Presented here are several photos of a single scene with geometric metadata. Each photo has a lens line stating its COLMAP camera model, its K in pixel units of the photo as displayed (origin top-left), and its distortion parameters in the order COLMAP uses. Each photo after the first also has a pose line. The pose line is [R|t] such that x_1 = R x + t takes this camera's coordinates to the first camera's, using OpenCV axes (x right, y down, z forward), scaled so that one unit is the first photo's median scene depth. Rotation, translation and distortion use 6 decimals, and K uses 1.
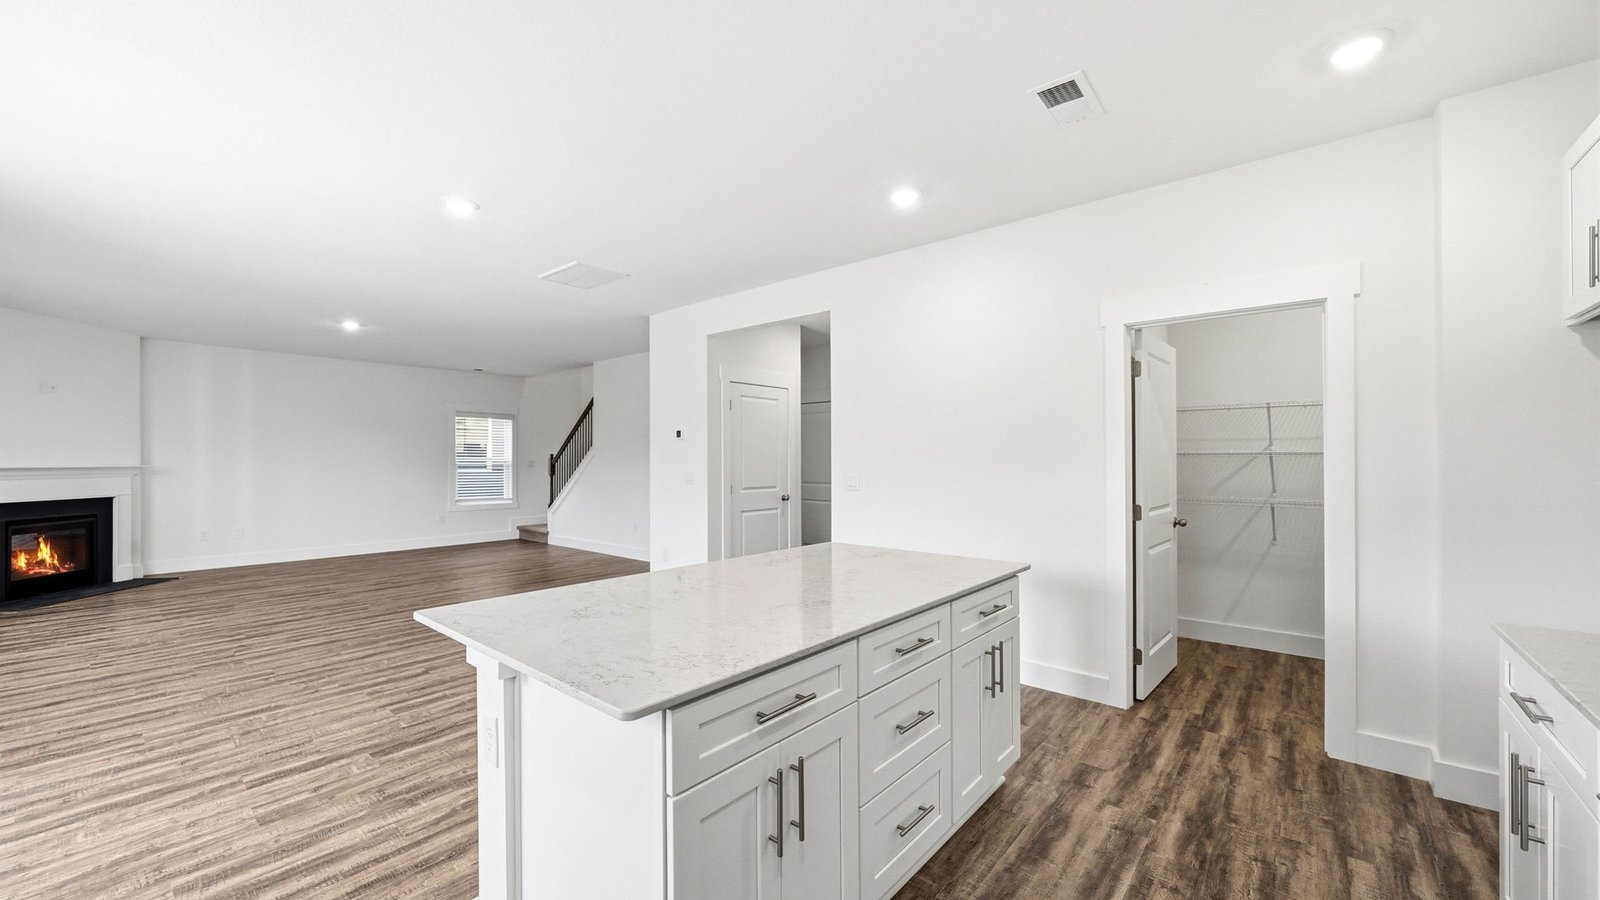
lens RADIAL K [[601.5, 0, 793.3], [0, 601.5, 460.6], [0, 0, 1]] dist [-0.000639, -0.000148]
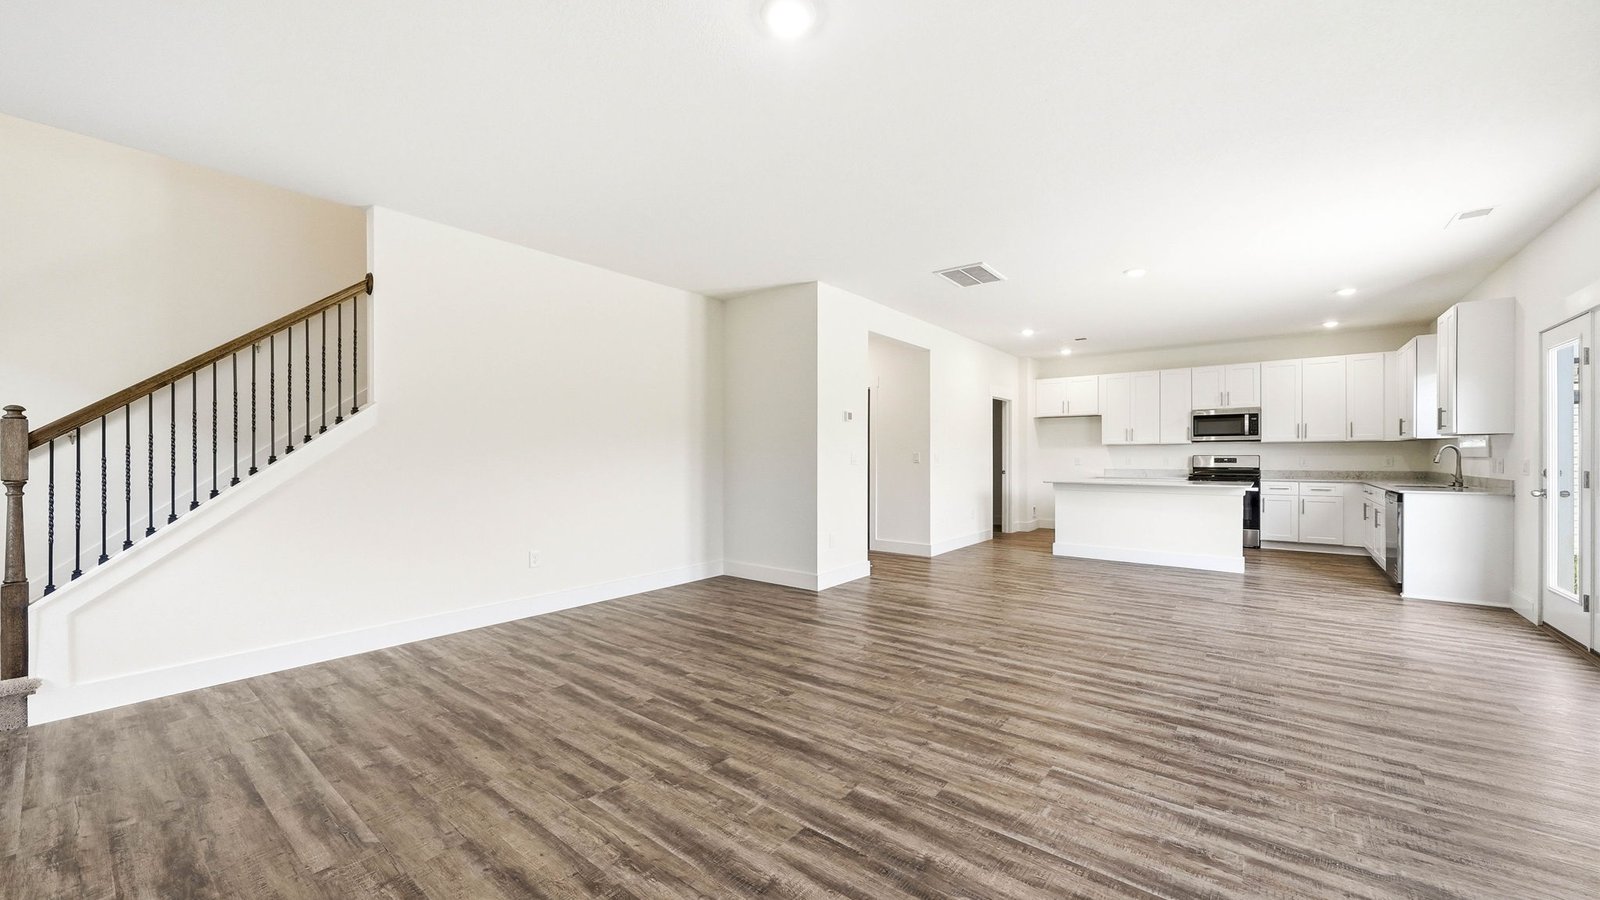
lens RADIAL K [[601.5, 0, 793.3], [0, 601.5, 460.6], [0, 0, 1]] dist [-0.000639, -0.000148]
pose [[-0.035866, -0.007307, 0.999330, -1.054793], [0.002442, 0.999970, 0.007400, 0.020184], [-0.999354, 0.002705, -0.035847, 0.994028]]
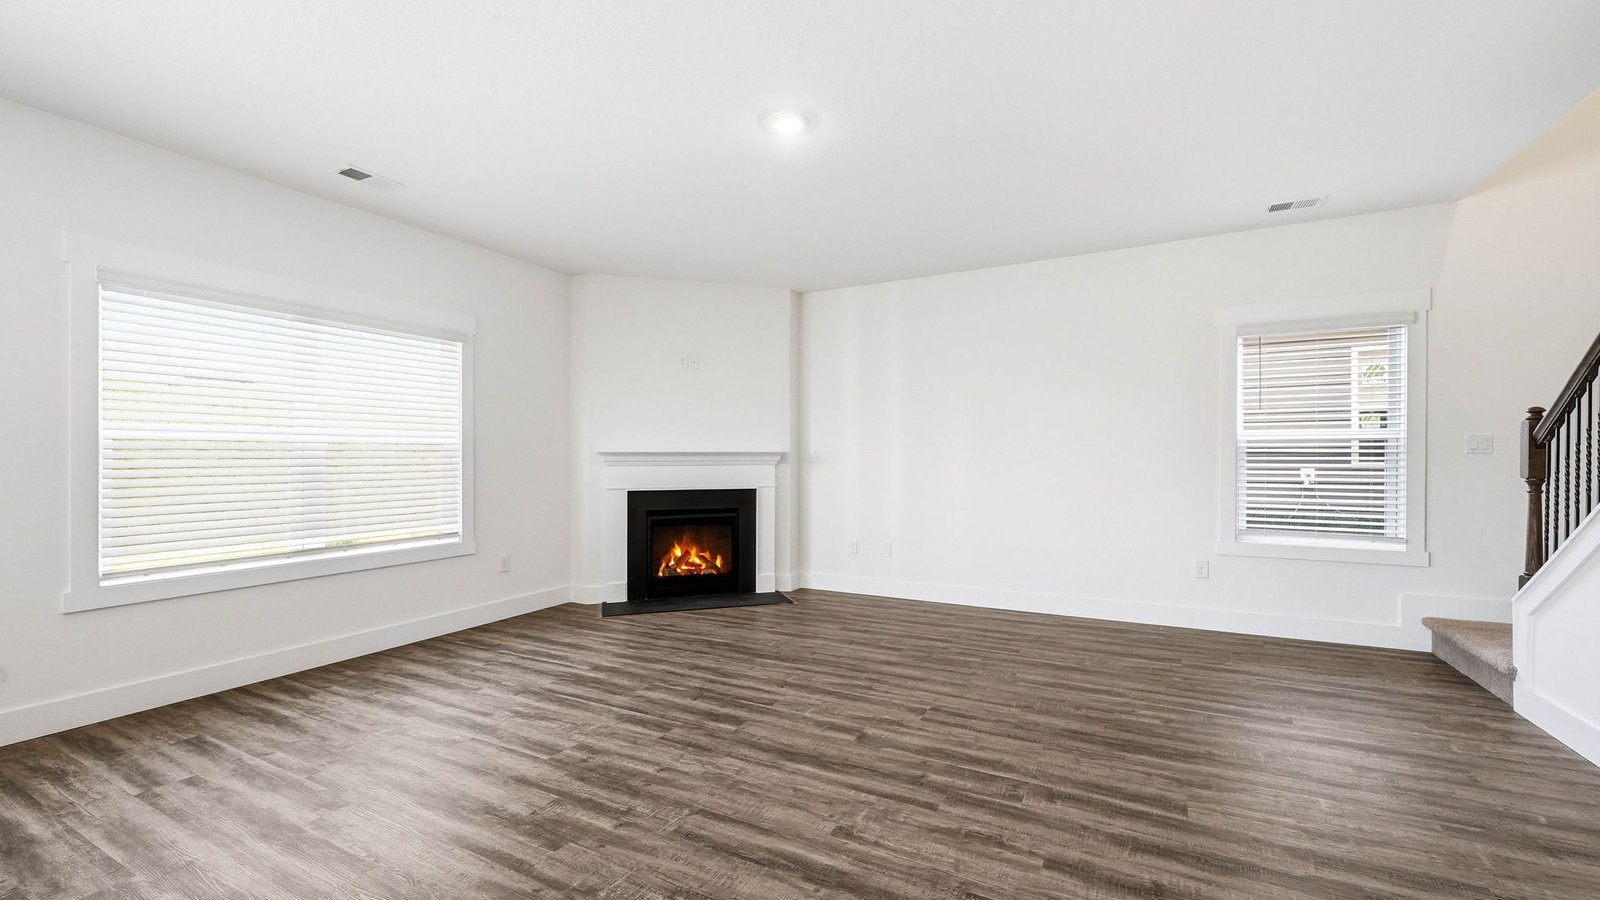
lens RADIAL K [[637.7, 0, 804.0], [0, 637.7, 467.4], [0, 0, 1]] dist [-0.000048, -0.000078]
pose [[0.230891, 0.014336, -0.972874, -0.278567], [0.002066, 0.999882, 0.015224, 0.018571], [0.972977, -0.005525, 0.230835, 0.891336]]
